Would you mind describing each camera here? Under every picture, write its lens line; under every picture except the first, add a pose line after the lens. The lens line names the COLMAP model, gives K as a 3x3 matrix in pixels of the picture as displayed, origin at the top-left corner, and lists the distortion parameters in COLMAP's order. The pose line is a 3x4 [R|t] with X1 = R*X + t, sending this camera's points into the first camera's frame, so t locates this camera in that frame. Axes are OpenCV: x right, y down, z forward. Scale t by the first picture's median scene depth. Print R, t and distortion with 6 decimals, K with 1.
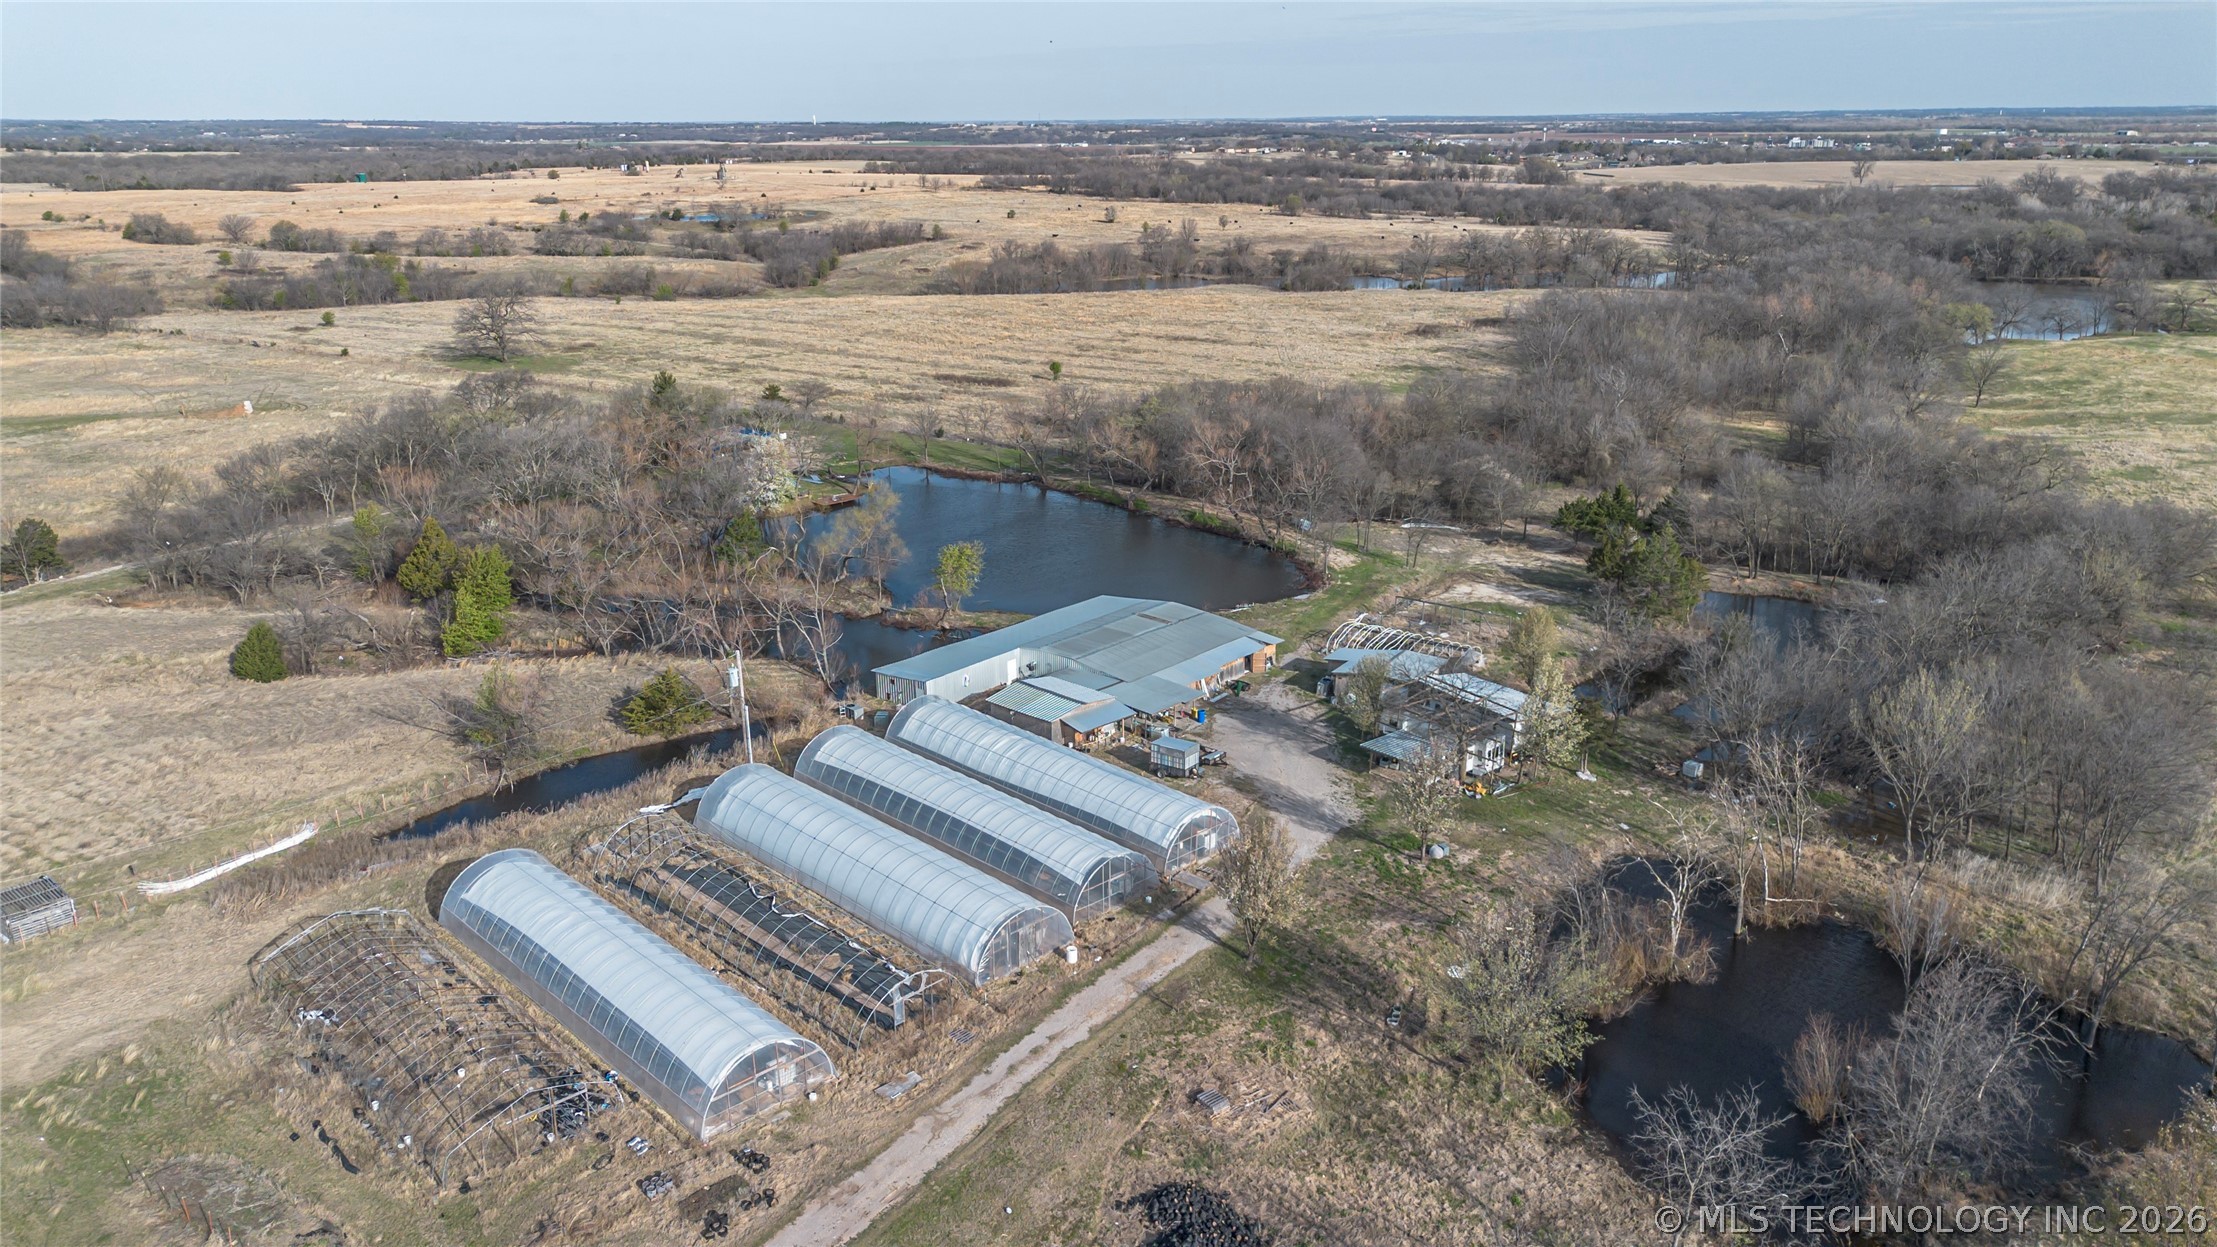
lens RADIAL K [[1584.3, 0, 1114.2], [0, 1584.3, 620.6], [0, 0, 1]] dist [0.075634, -0.068121]
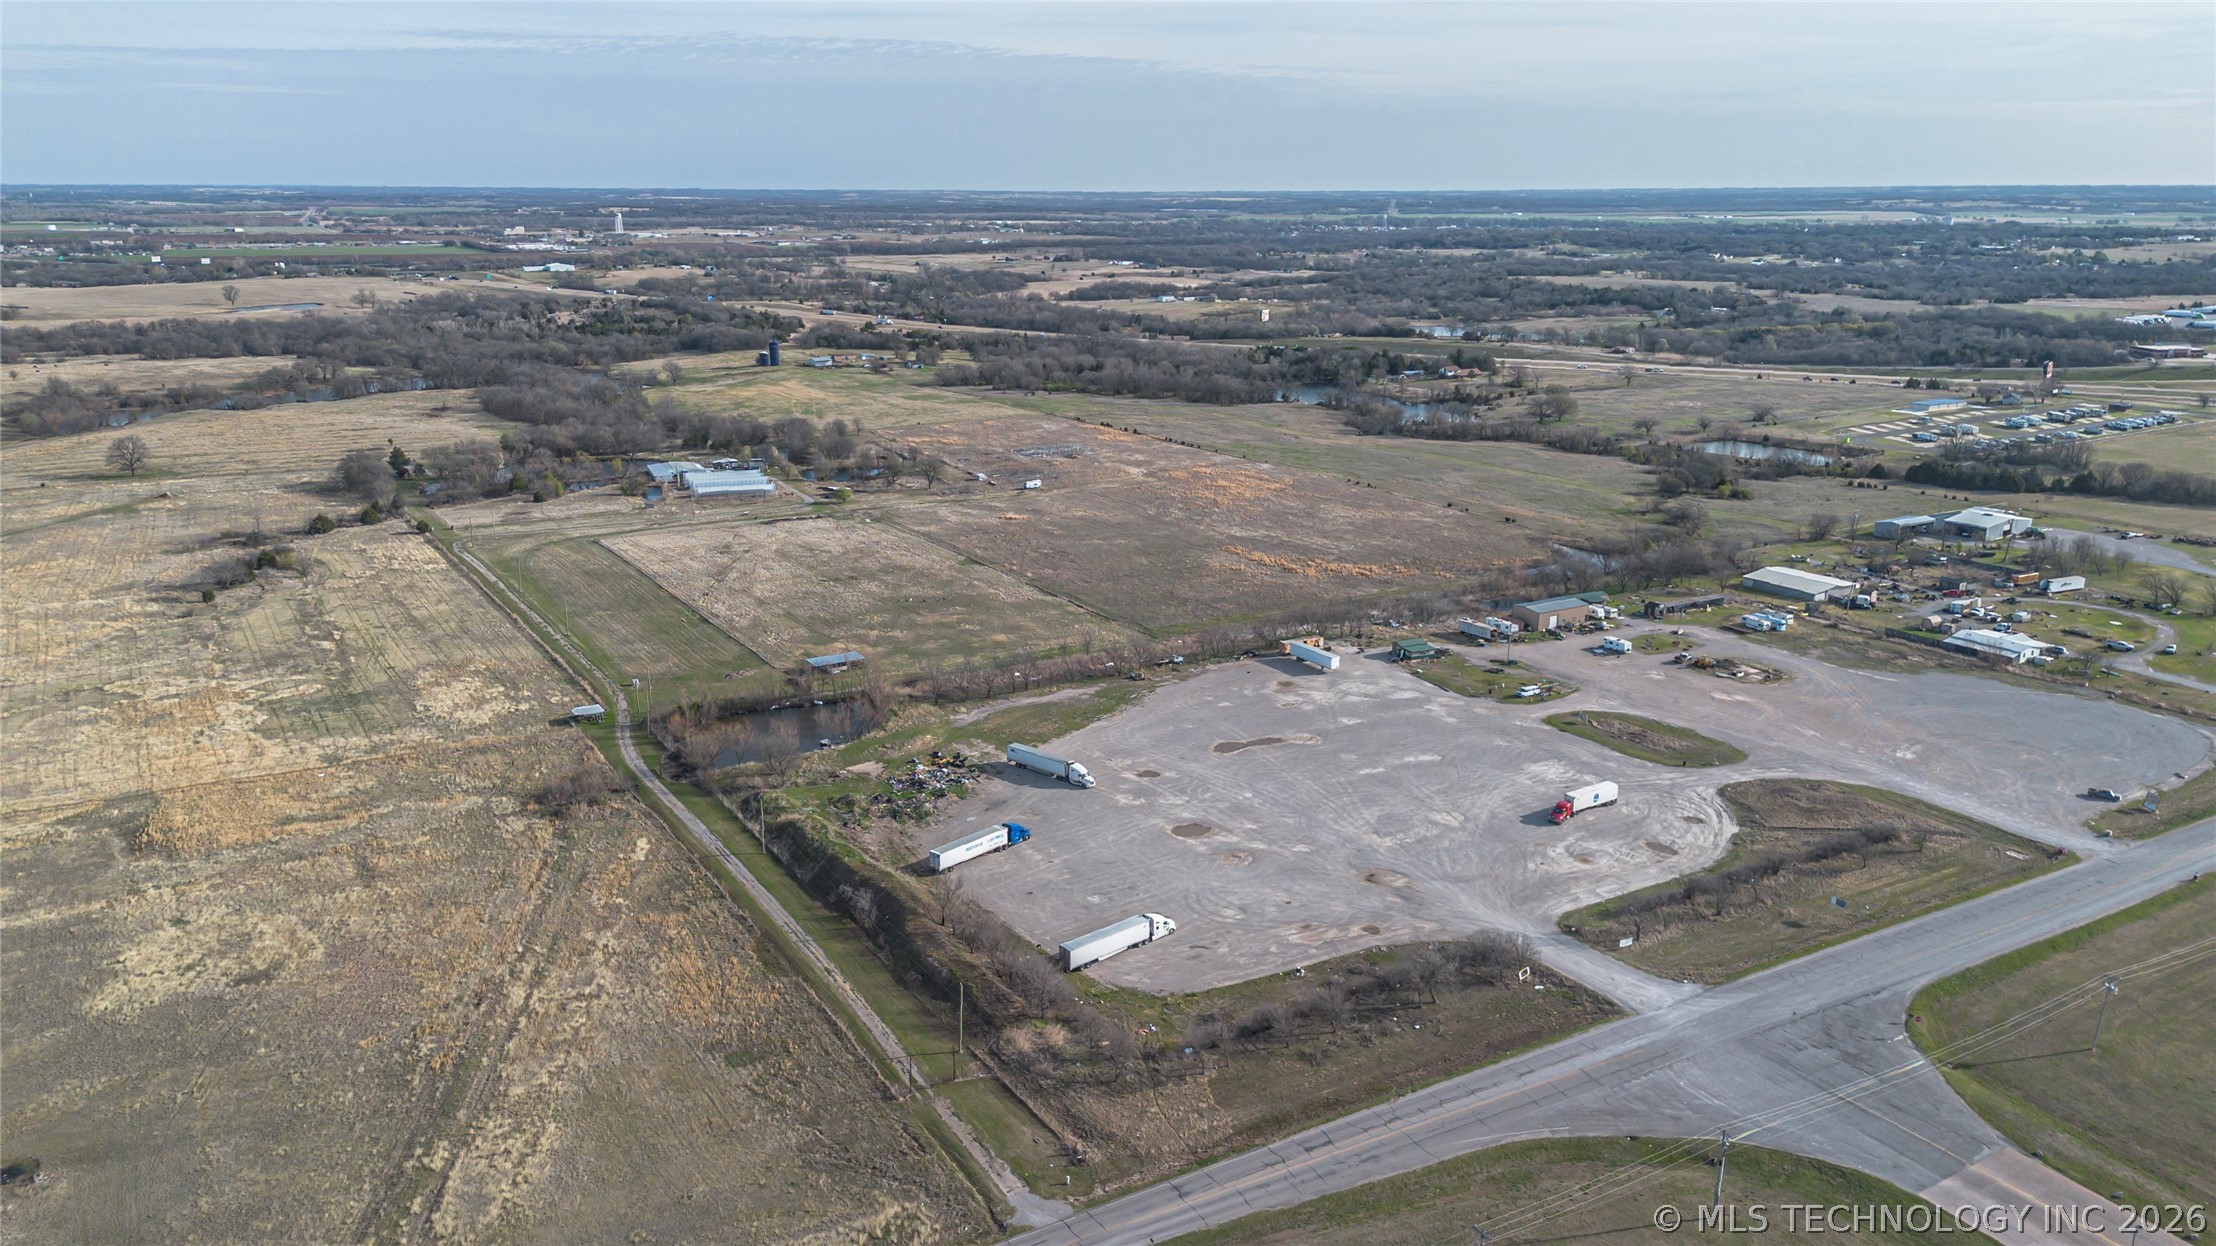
lens RADIAL K [[1583.6, 0, 1125.1], [0, 1583.6, 621.7], [0, 0, 1]] dist [0.075634, -0.068121]
pose [[0.468611, -0.227383, 0.853640, -2.286187], [0.262397, 0.958523, 0.111276, 0.178144], [-0.843535, 0.171848, 0.508839, -1.597116]]
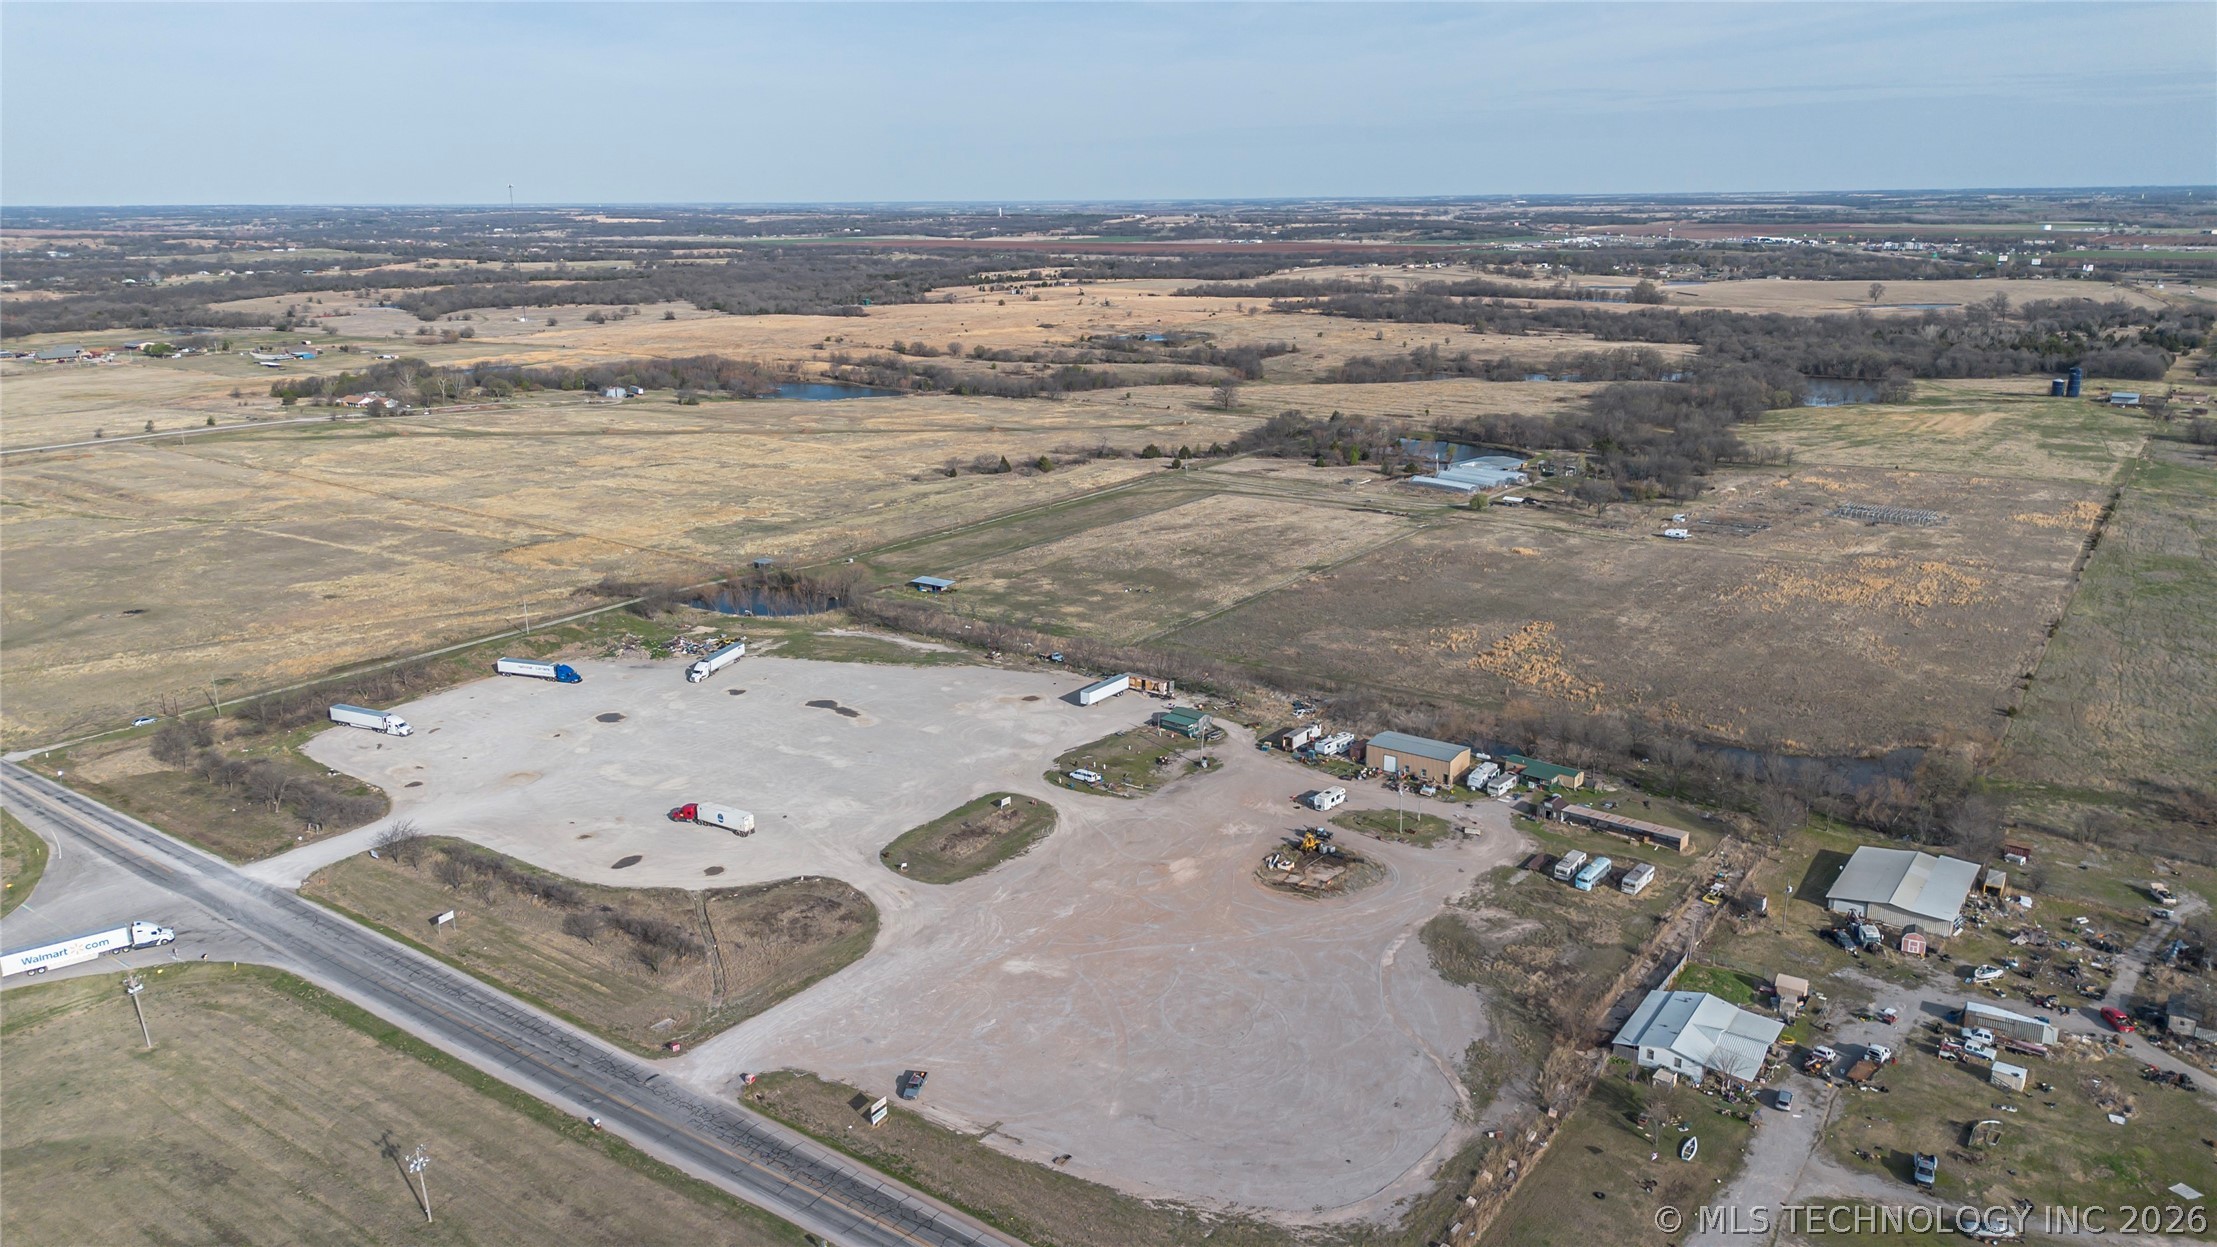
lens RADIAL K [[1584.3, 0, 1116.8], [0, 1584.3, 626.3], [0, 0, 1]] dist [0.075634, -0.068121]
pose [[0.996785, 0.018676, -0.077910, -0.490654], [-0.021789, 0.998990, -0.039306, 0.474411], [0.077097, 0.040878, 0.996185, -2.537885]]
